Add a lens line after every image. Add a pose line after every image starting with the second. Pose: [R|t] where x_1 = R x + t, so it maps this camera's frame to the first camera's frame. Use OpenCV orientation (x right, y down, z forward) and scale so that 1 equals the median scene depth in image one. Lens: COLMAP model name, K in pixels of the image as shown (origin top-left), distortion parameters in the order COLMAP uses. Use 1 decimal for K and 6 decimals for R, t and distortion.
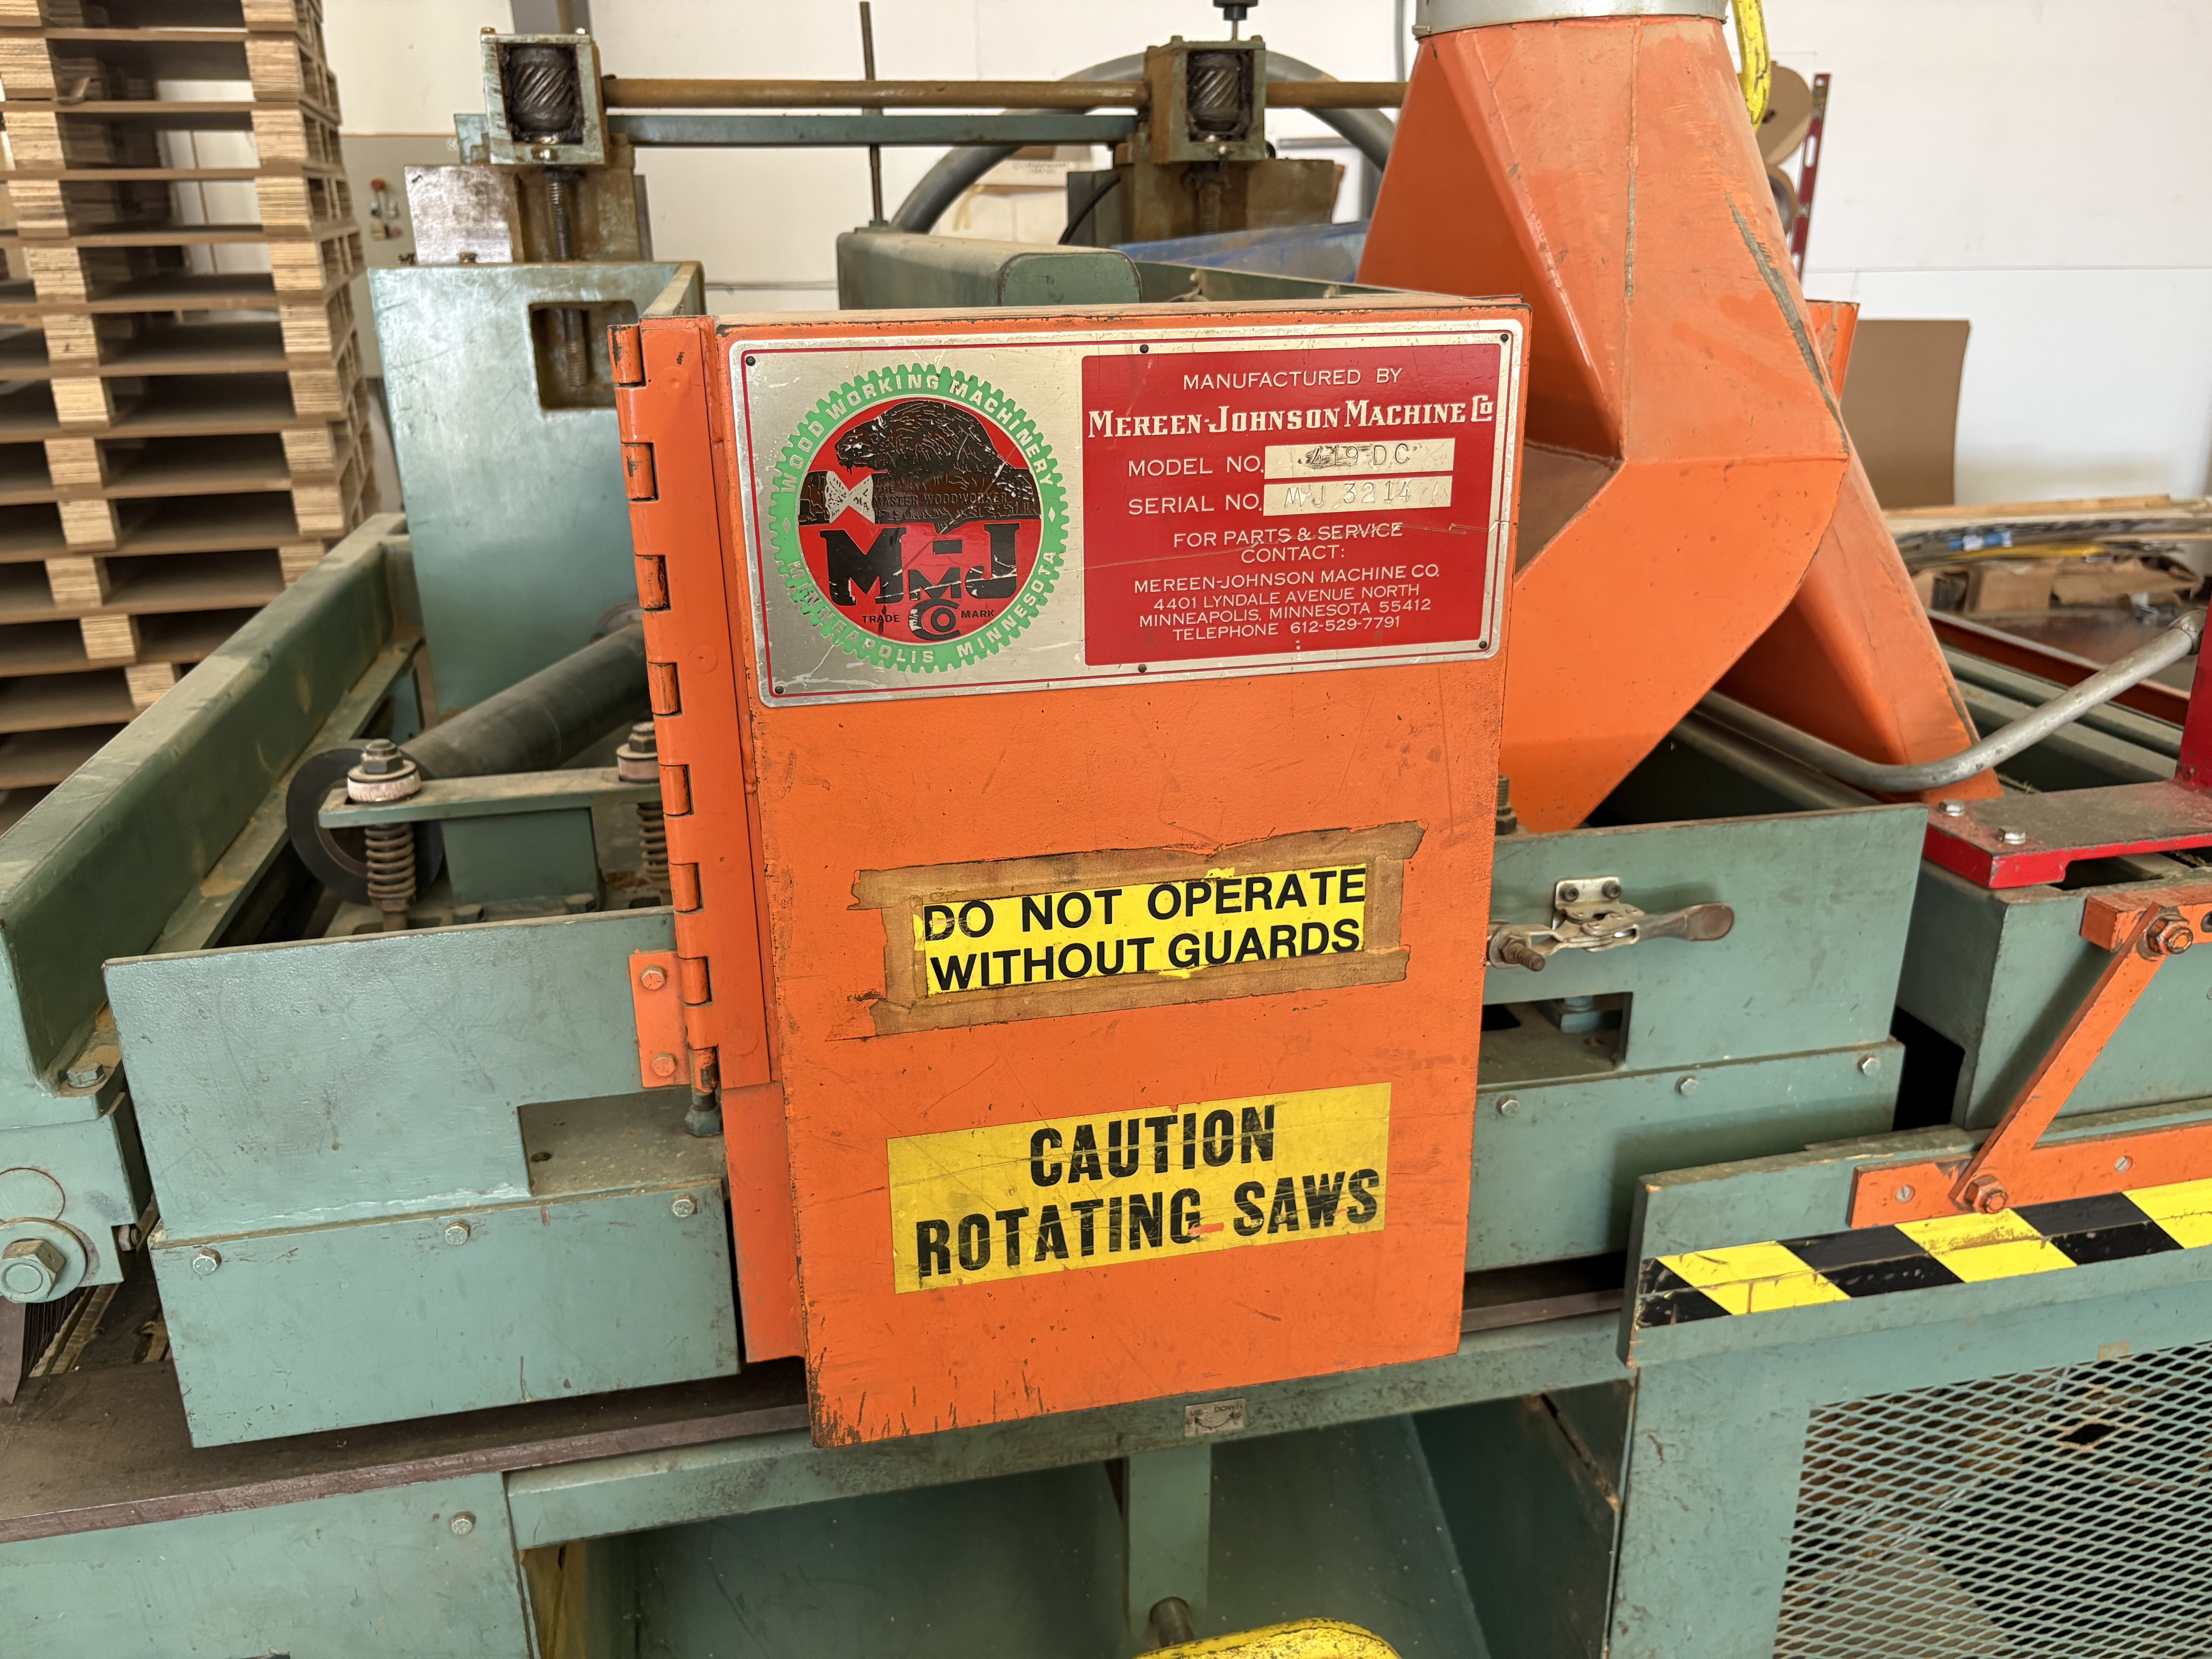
lens RADIAL K [[1714.0, 0, 1117.0], [0, 1714.0, 874.8], [0, 0, 1]] dist [0.047089, -0.040352]
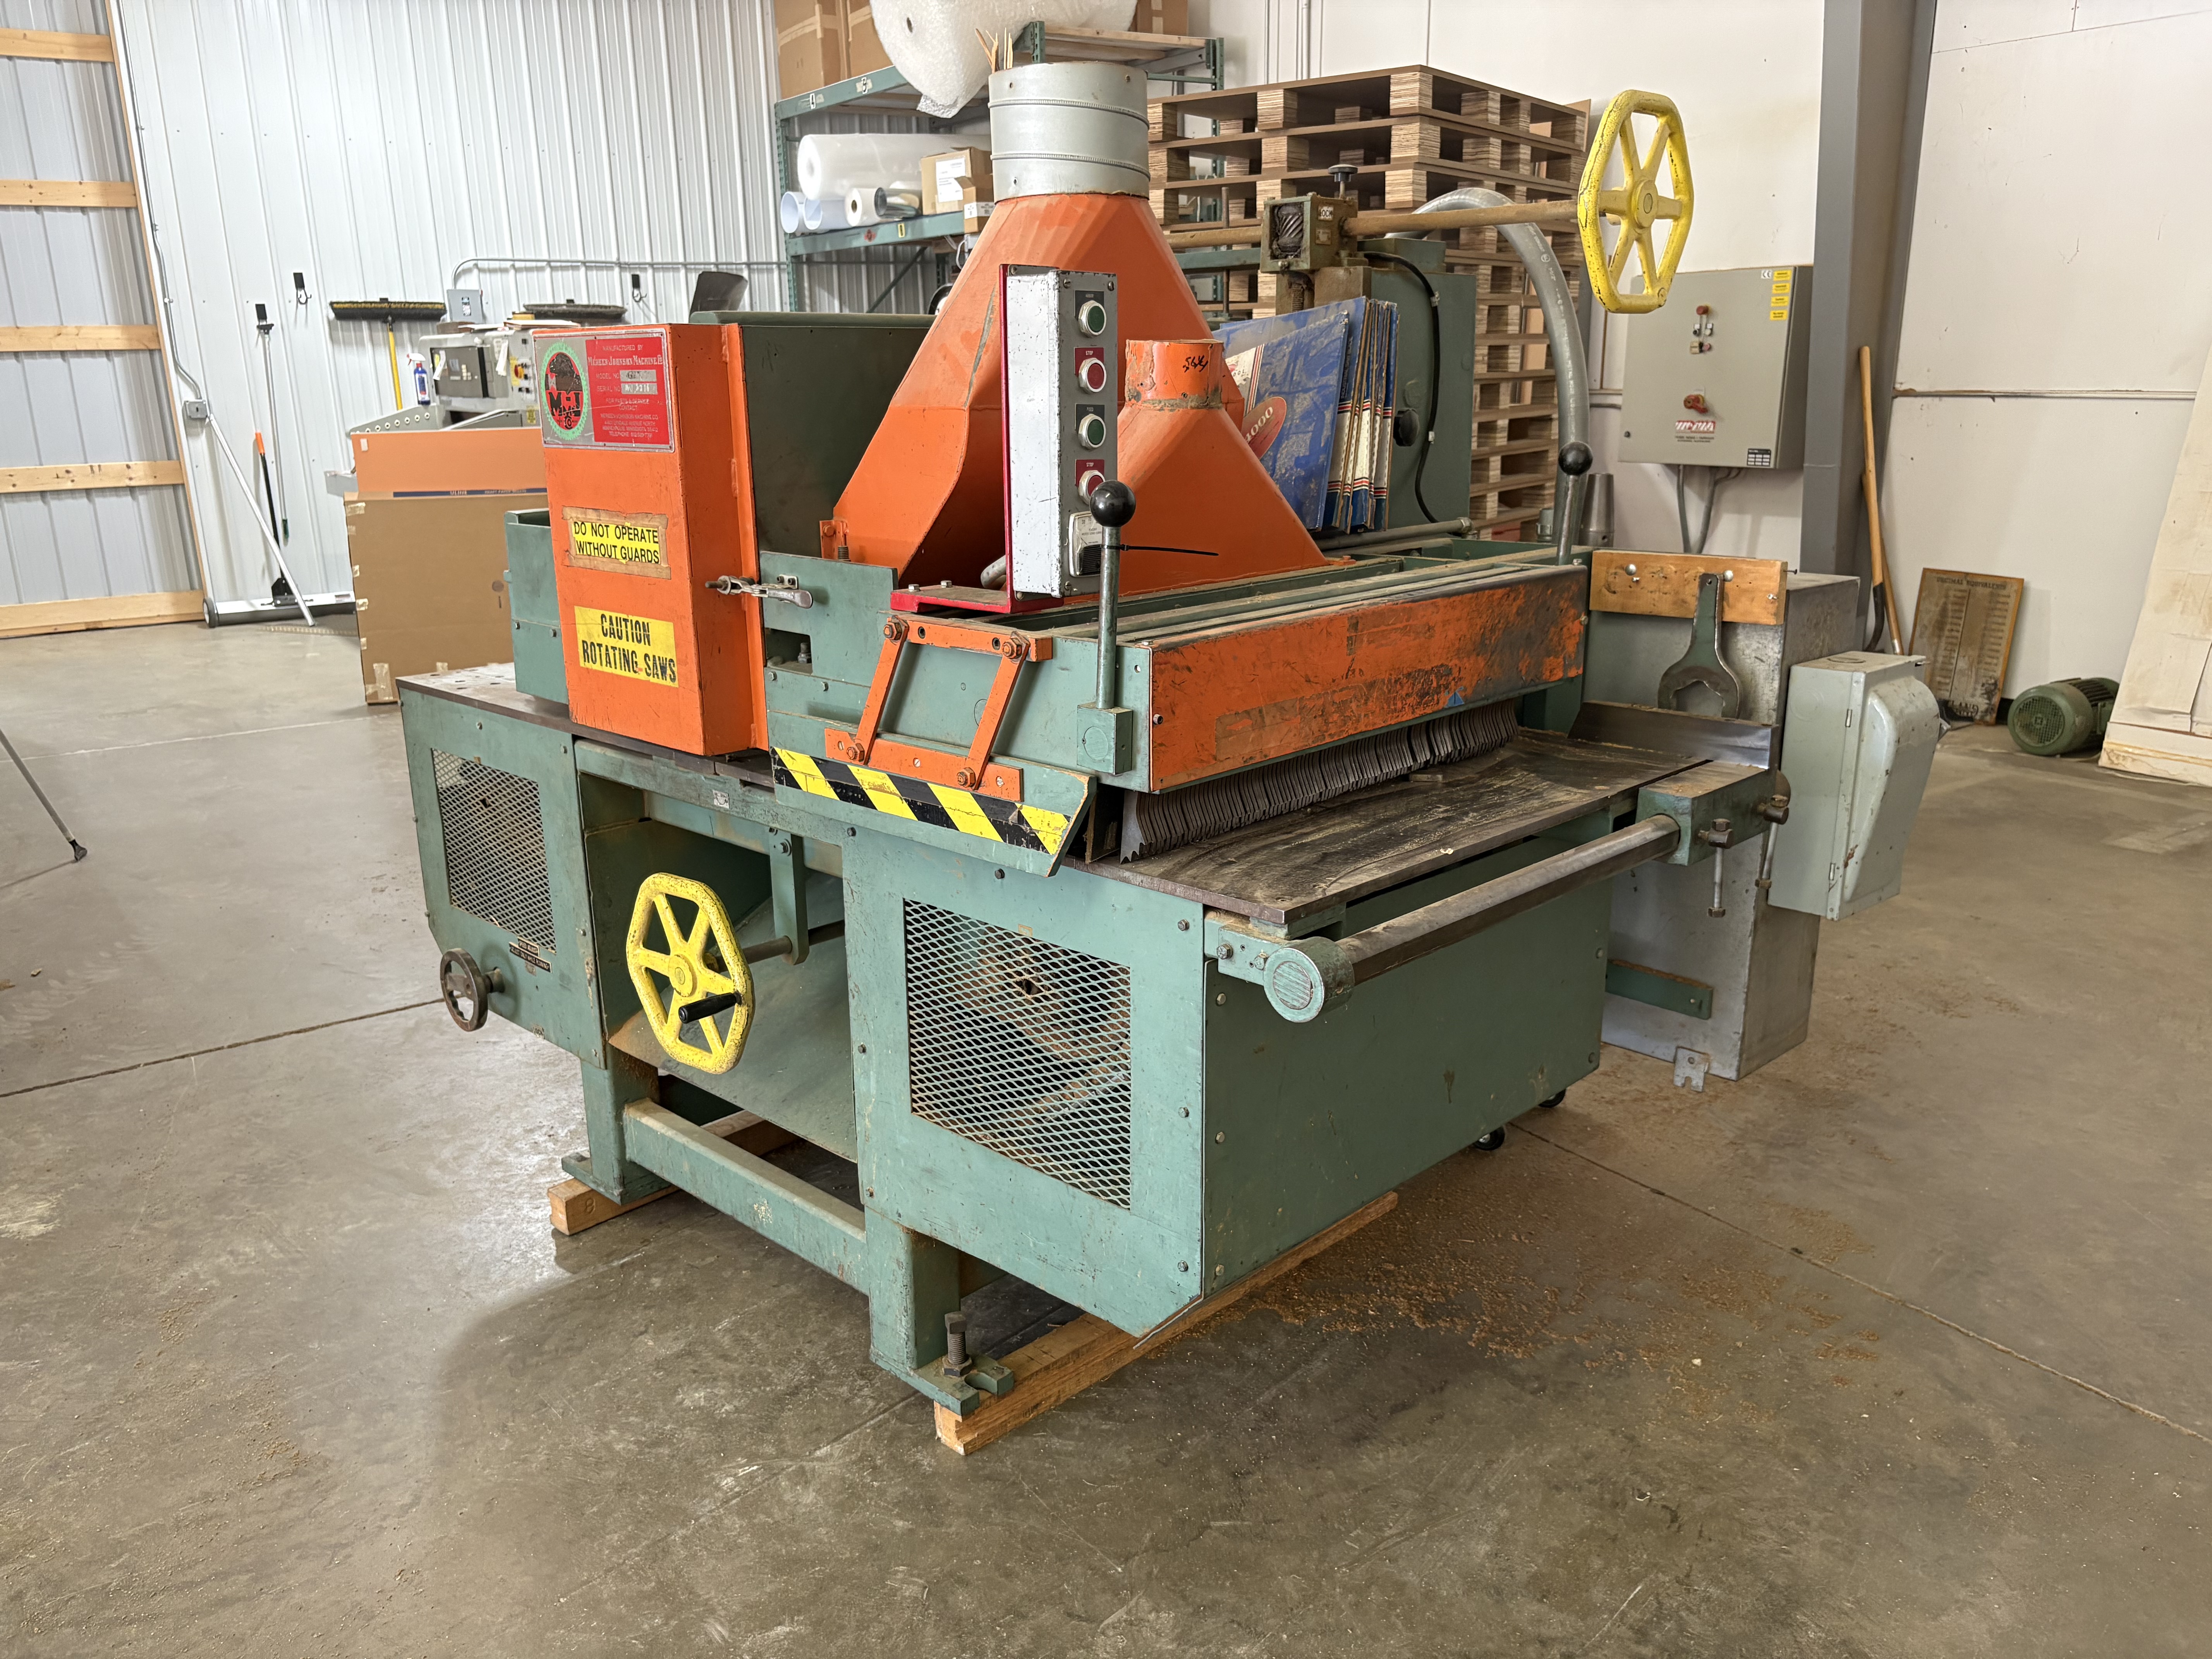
lens RADIAL K [[1668.3, 0, 1106.0], [0, 1668.3, 829.5], [0, 0, 1]] dist [0.159479, -0.253903]
pose [[0.553368, 0.224569, -0.802092, 2.530402], [-0.292636, 0.953998, 0.065208, 0.058554], [0.779838, 0.198637, 0.593629, 0.057639]]
